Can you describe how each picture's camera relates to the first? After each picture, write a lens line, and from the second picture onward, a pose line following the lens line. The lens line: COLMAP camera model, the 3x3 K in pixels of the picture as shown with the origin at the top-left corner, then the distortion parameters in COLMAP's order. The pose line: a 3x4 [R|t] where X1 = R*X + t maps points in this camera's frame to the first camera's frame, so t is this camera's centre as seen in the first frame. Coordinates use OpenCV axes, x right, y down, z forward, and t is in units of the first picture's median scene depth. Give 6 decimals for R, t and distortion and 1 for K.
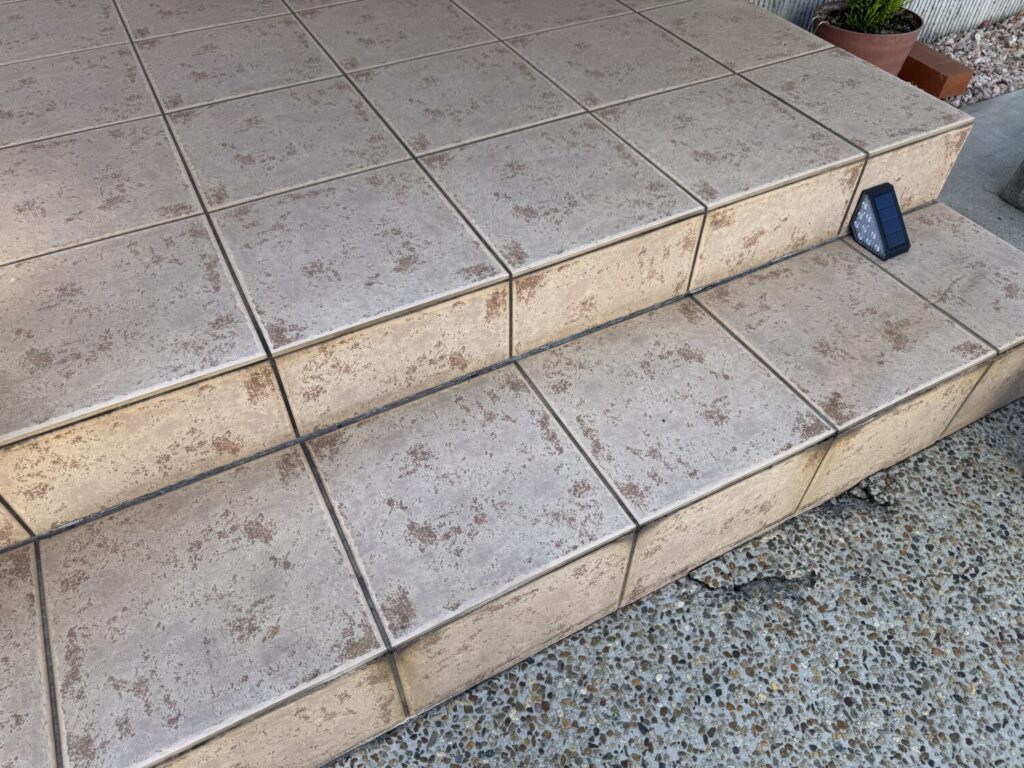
lens RADIAL K [[736.3, 0, 512.0], [0, 736.3, 384.0], [0, 0, 1]] dist [0.046744, -0.102428]
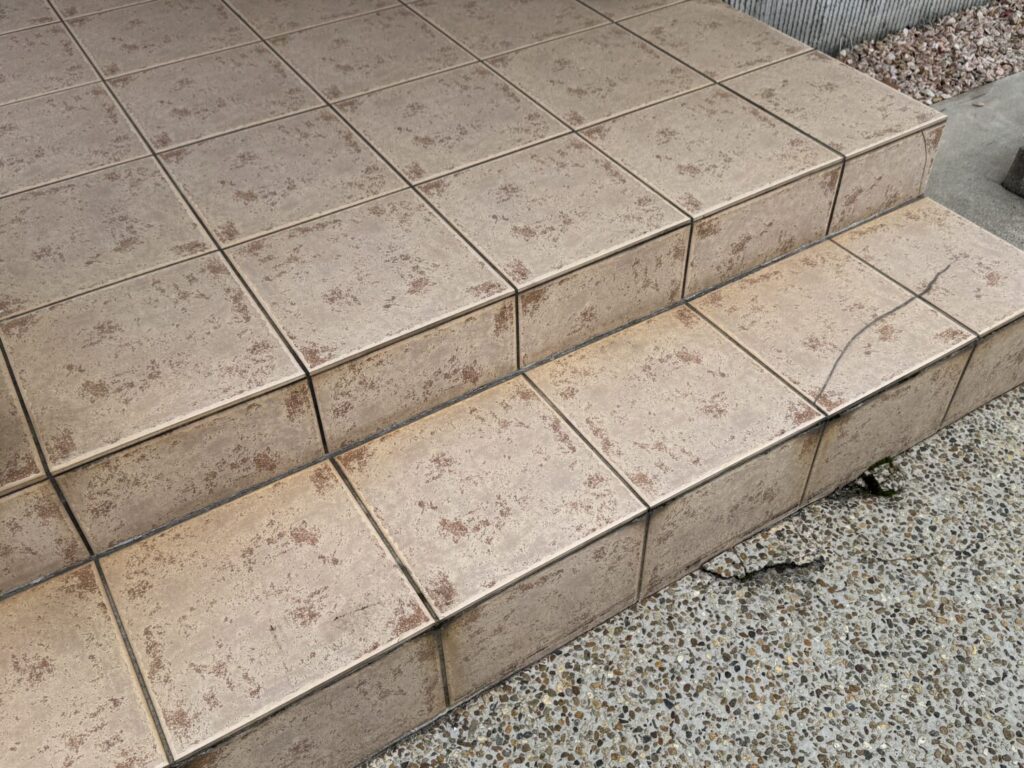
lens RADIAL K [[942.5, 0, 512.0], [0, 942.5, 384.0], [0, 0, 1]] dist [0.153759, -0.440282]
pose [[0.997564, -0.061719, 0.032502, -0.060577], [0.063622, 0.996096, -0.061201, 0.072033], [-0.028598, 0.063120, 0.997596, -0.371089]]
